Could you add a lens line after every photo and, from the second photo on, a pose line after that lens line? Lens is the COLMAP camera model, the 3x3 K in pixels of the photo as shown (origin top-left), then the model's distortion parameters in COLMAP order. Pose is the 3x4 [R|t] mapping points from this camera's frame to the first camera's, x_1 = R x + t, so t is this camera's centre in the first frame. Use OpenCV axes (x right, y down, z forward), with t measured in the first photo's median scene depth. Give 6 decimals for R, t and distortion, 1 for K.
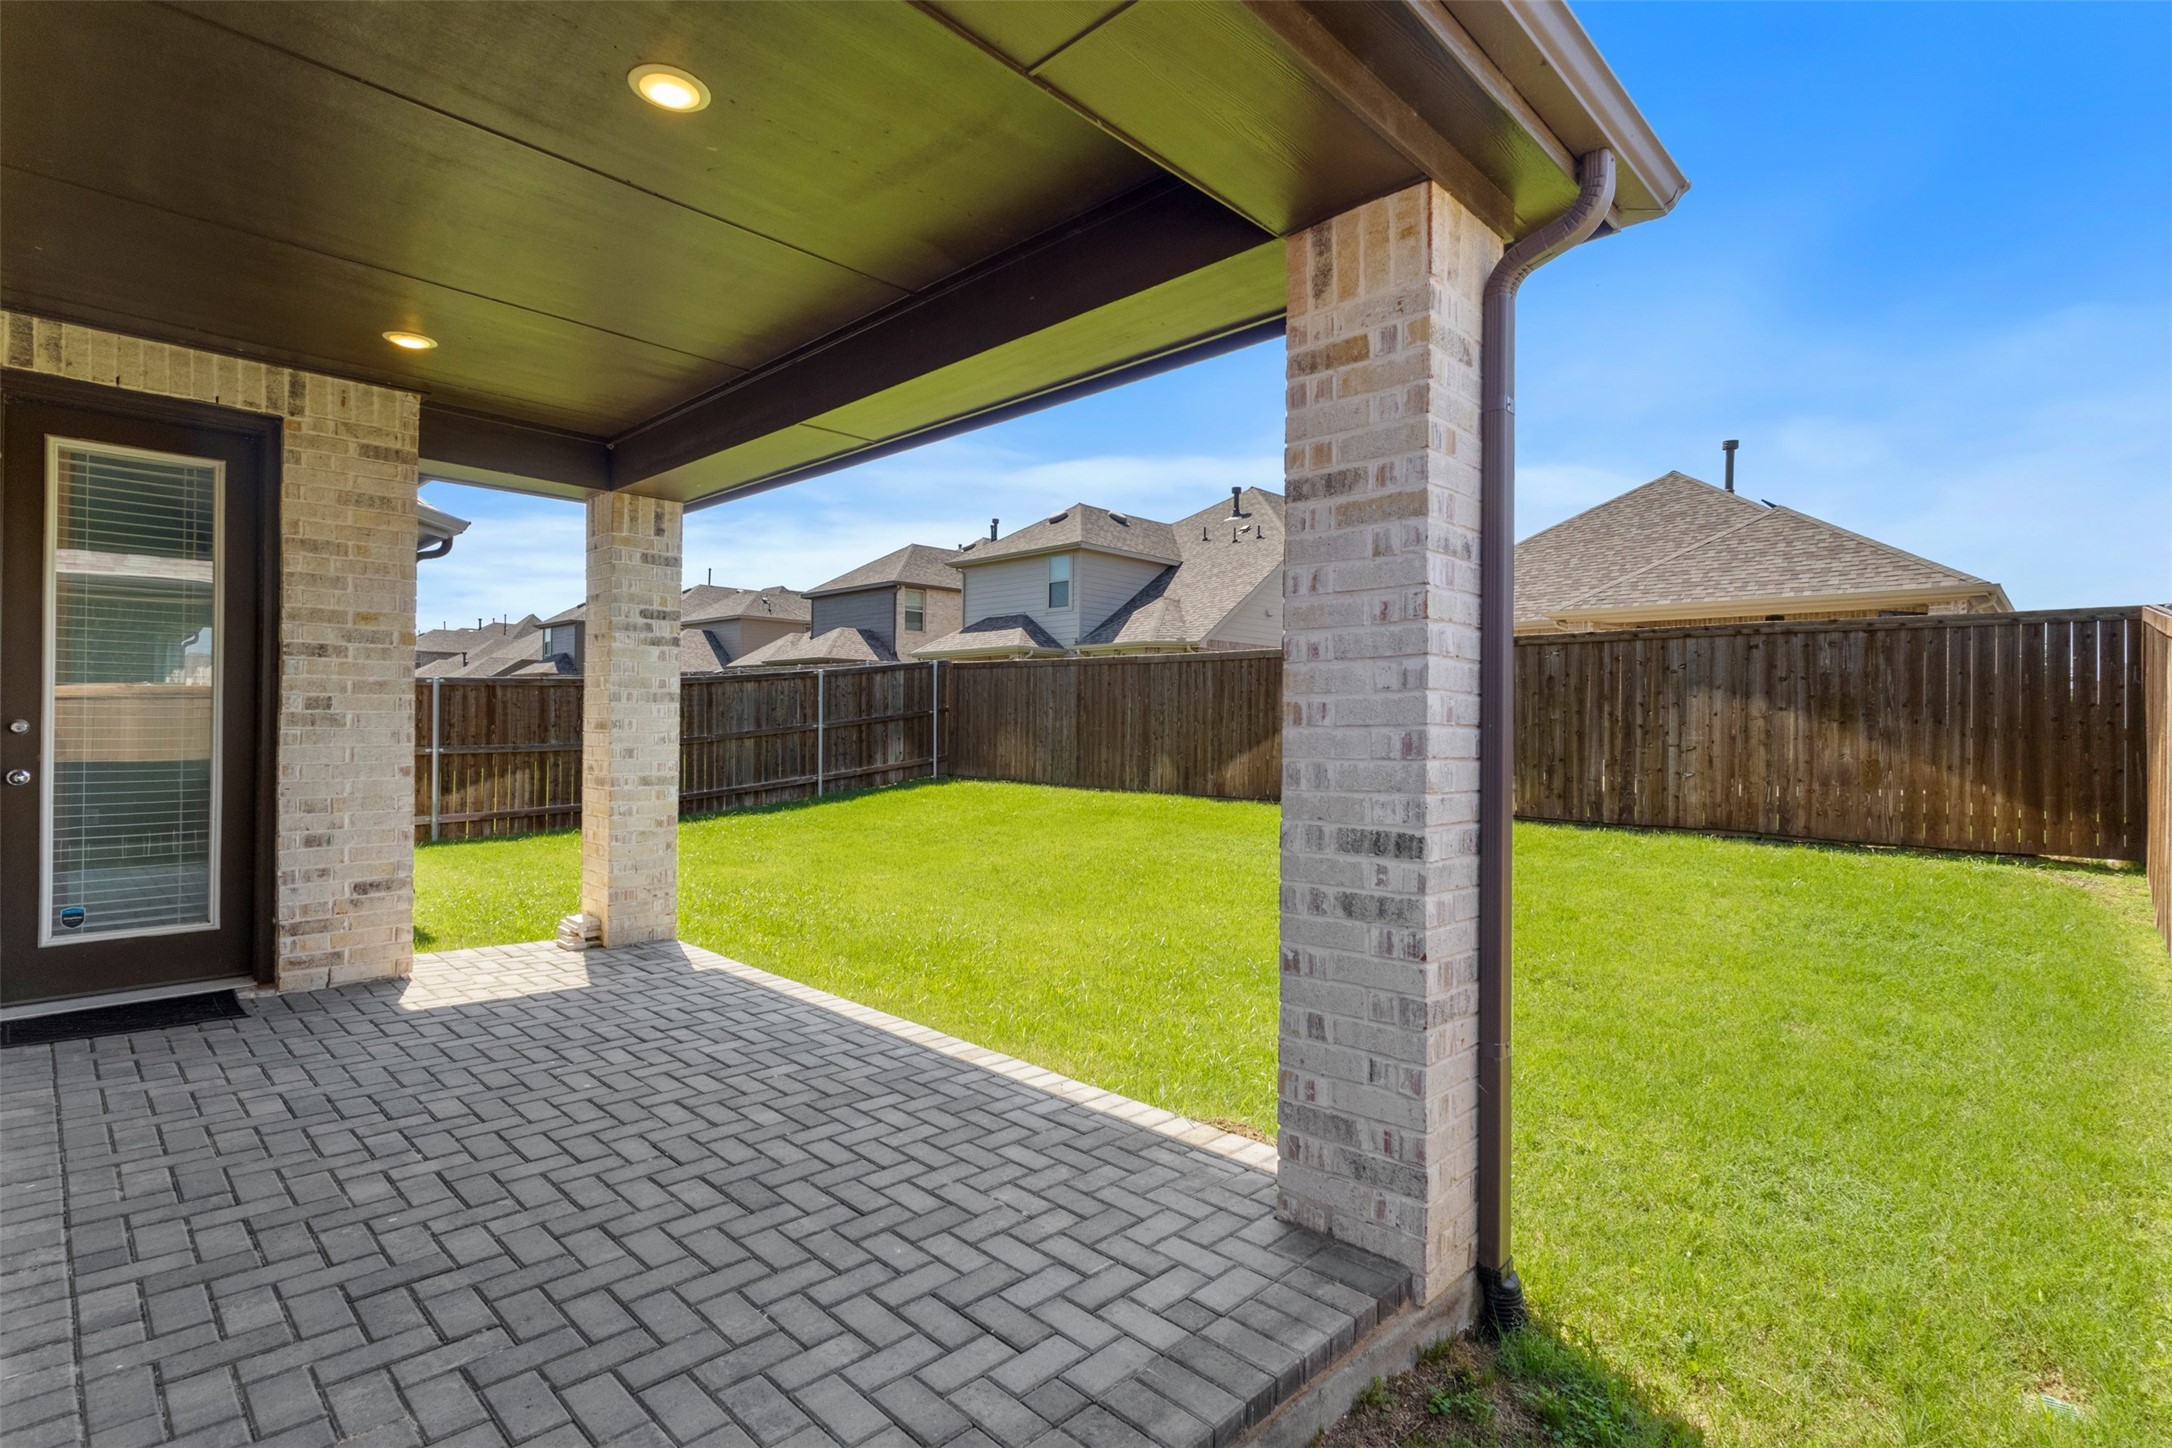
lens RADIAL K [[1017.2, 0, 1099.0], [0, 1017.2, 714.5], [0, 0, 1]] dist [-0.000978, 0.000834]
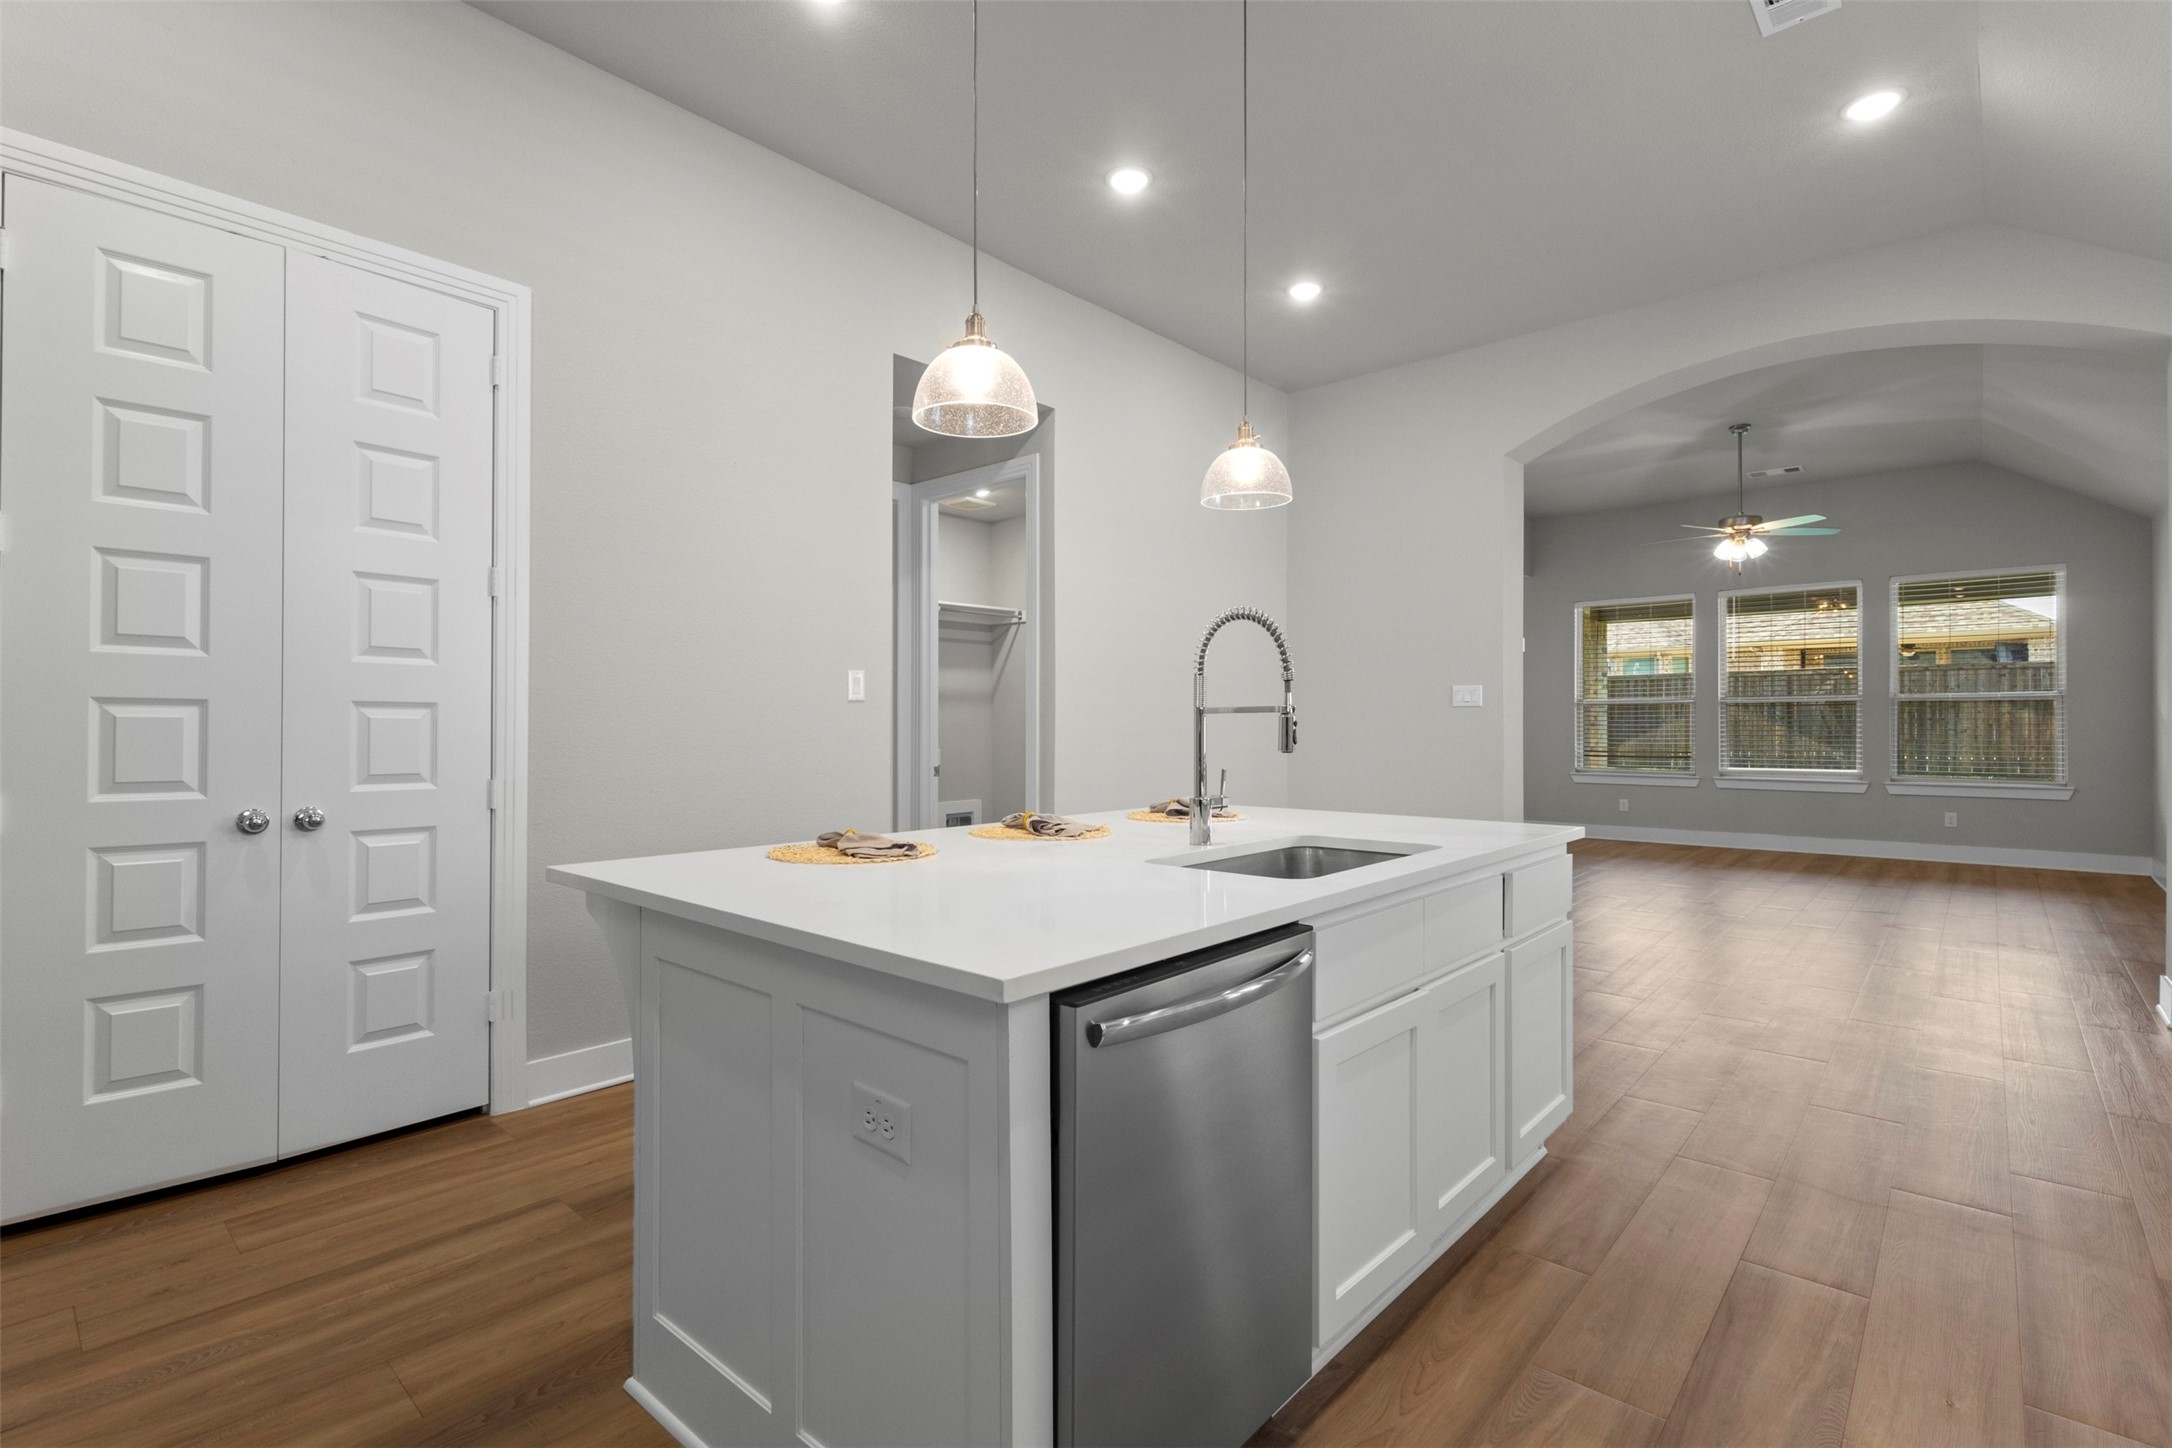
lens RADIAL K [[995.4, 0, 1086.0], [0, 995.4, 724.0], [0, 0, 1]] dist [0.002252, 0.001227]
pose [[0.999210, -0.009777, 0.038520, -1.086626], [0.009419, 0.999911, 0.009487, -0.011401], [-0.038609, -0.009117, 0.999213, -0.740244]]
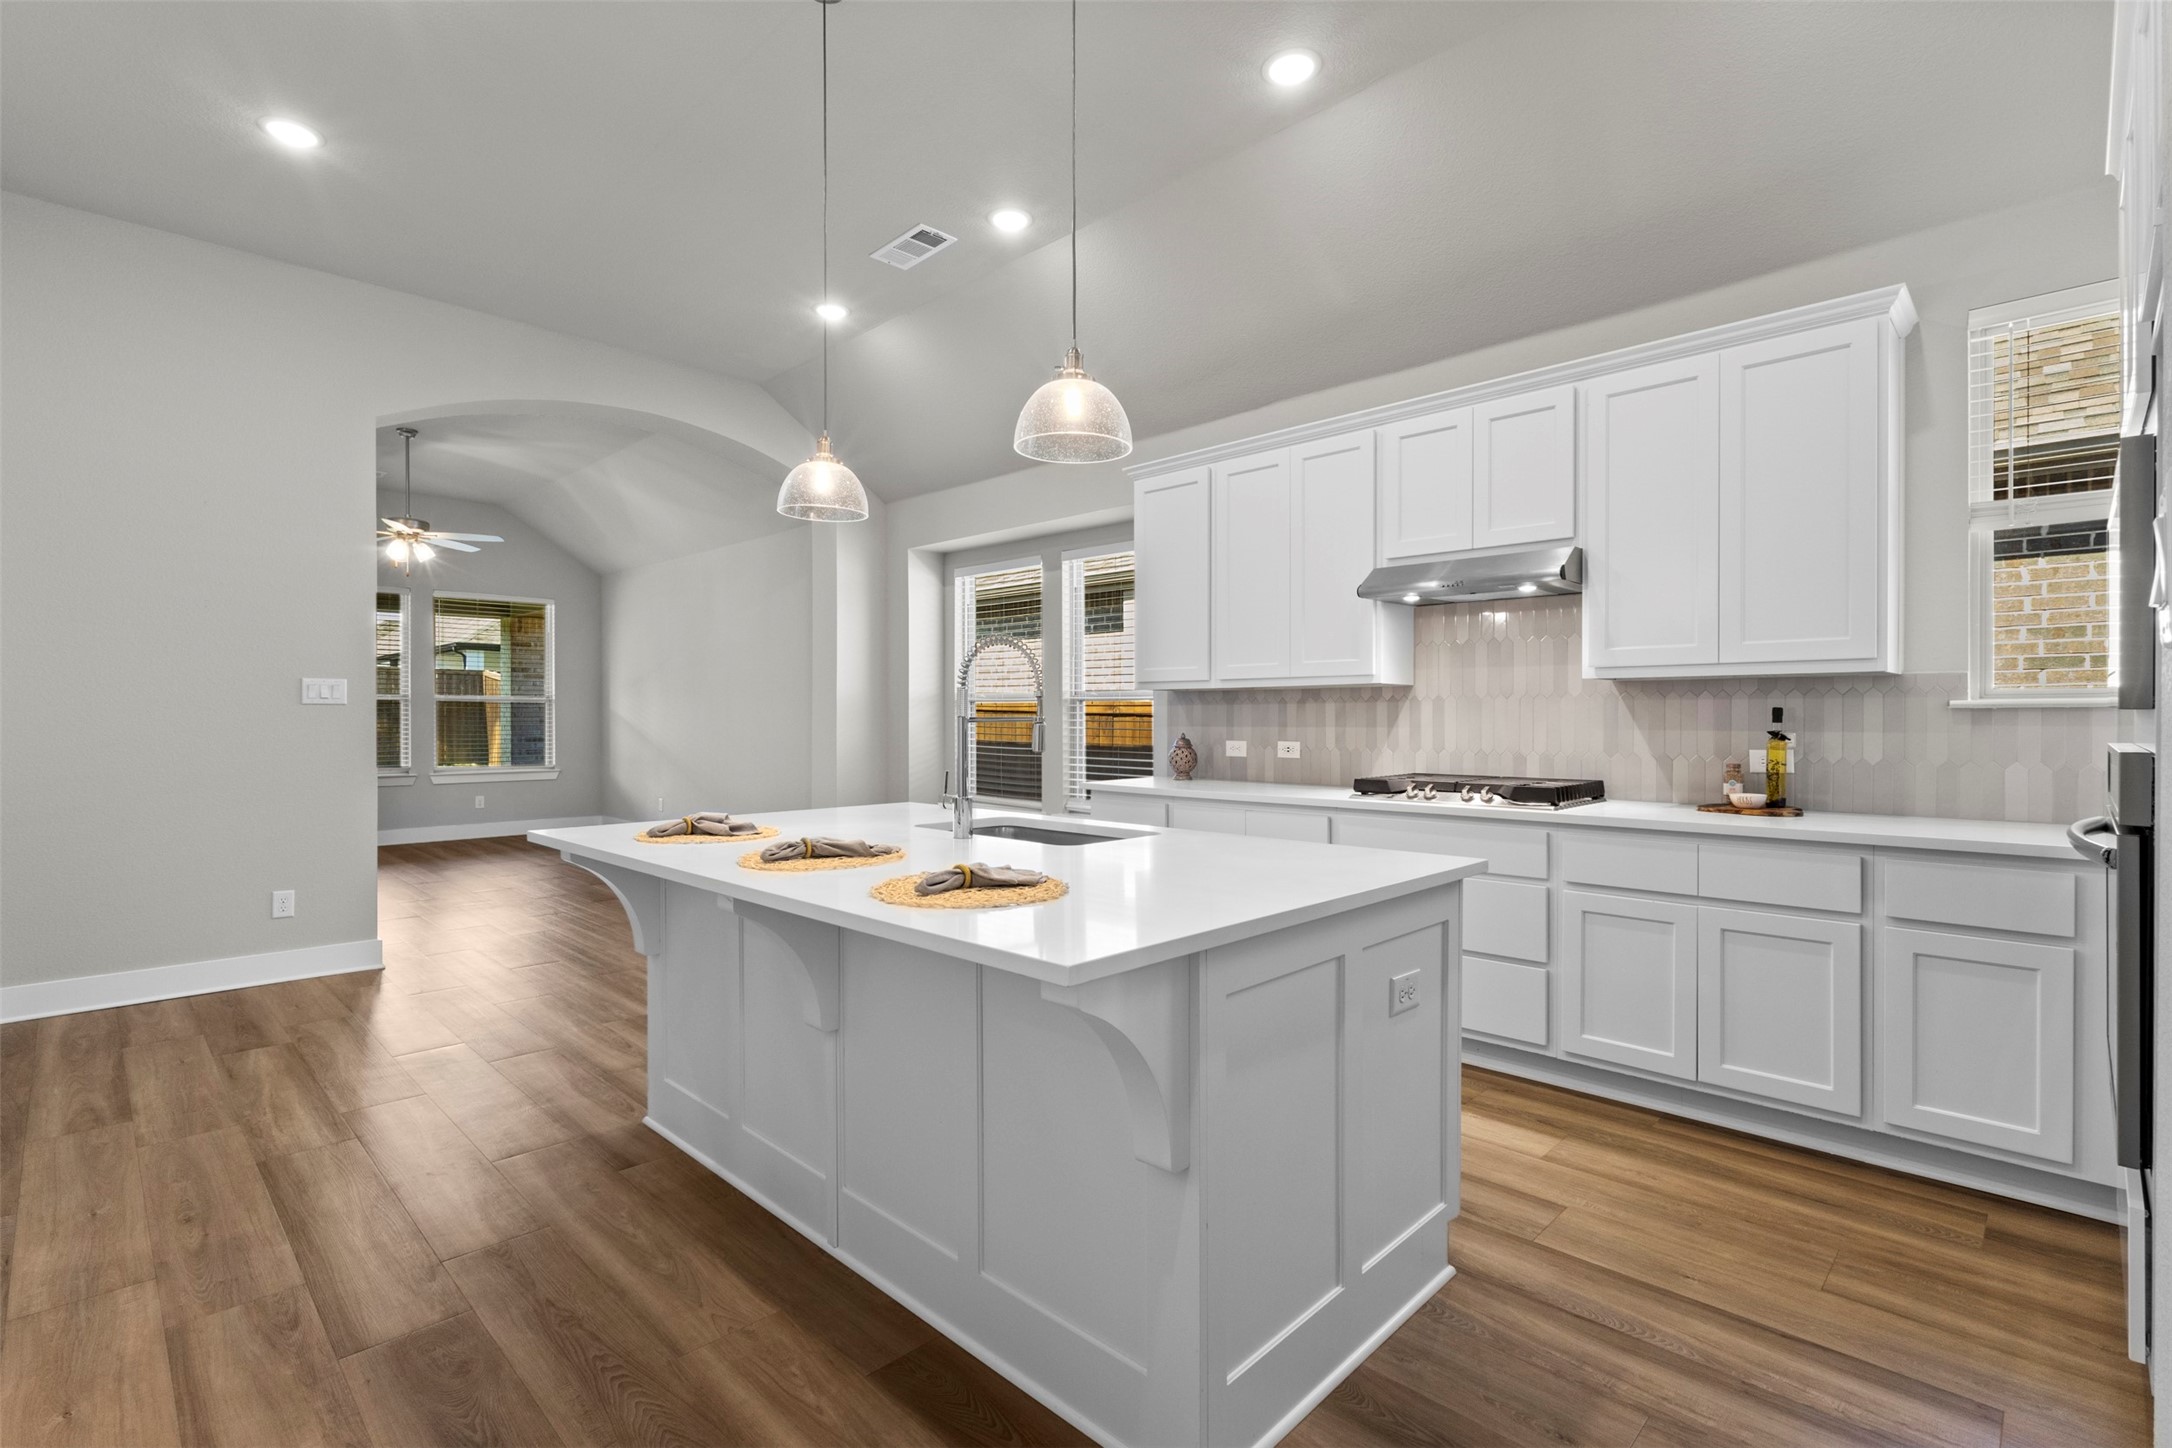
lens RADIAL K [[997.7, 0, 1083.1], [0, 997.7, 726.9], [0, 0, 1]] dist [0.000023, 0.000667]
pose [[0.011554, -0.020580, 0.999721, -1.336534], [-0.007084, 0.999761, 0.020662, -0.016722], [-0.999908, -0.007320, 0.011406, -0.523685]]
